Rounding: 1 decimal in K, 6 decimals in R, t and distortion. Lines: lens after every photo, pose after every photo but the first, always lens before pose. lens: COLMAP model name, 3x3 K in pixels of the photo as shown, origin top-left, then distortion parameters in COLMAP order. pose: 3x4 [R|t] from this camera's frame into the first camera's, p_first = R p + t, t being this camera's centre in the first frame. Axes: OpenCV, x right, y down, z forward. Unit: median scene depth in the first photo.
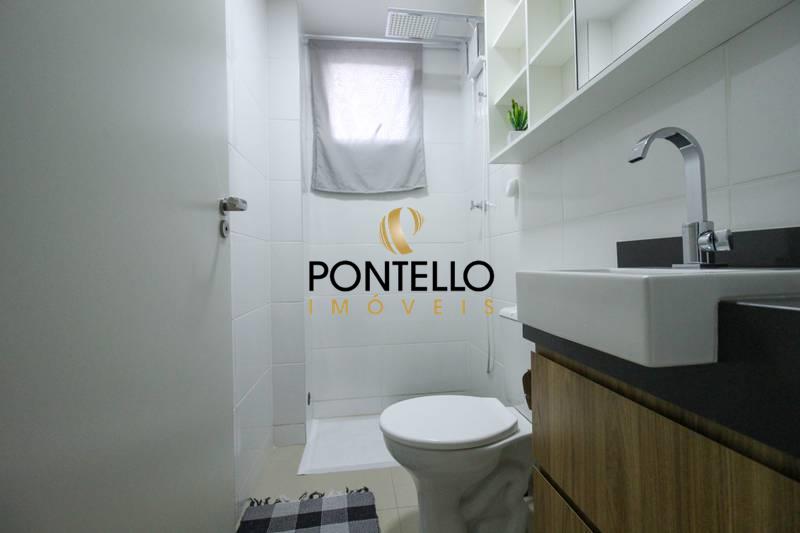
lens RADIAL K [[363.4, 0, 406.7], [0, 363.4, 264.5], [0, 0, 1]] dist [0.003245, 0.000122]
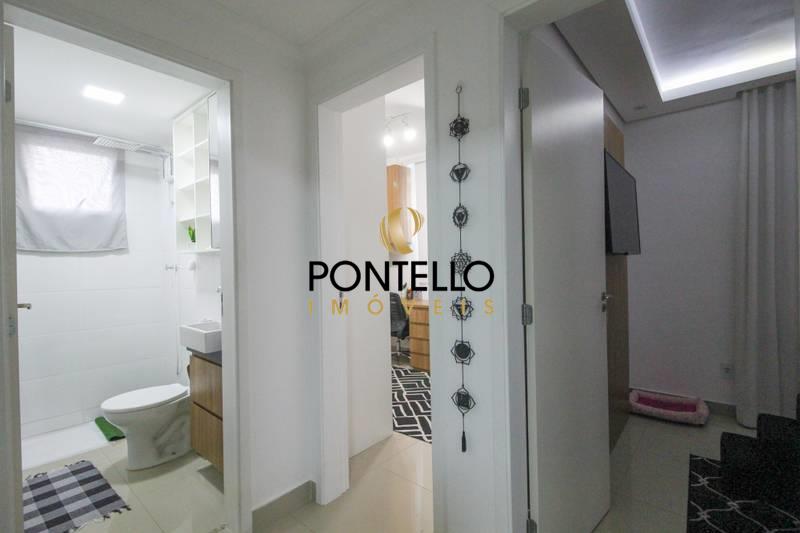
lens RADIAL K [[364.7, 0, 400.0], [0, 364.7, 266.5], [0, 0, 1]] dist [0.002529, -0.000307]
pose [[0.748387, 0.007107, 0.663224, -0.093113], [0.000021, 0.999942, -0.010739, -0.134515], [-0.663262, 0.008051, 0.748344, -0.726096]]
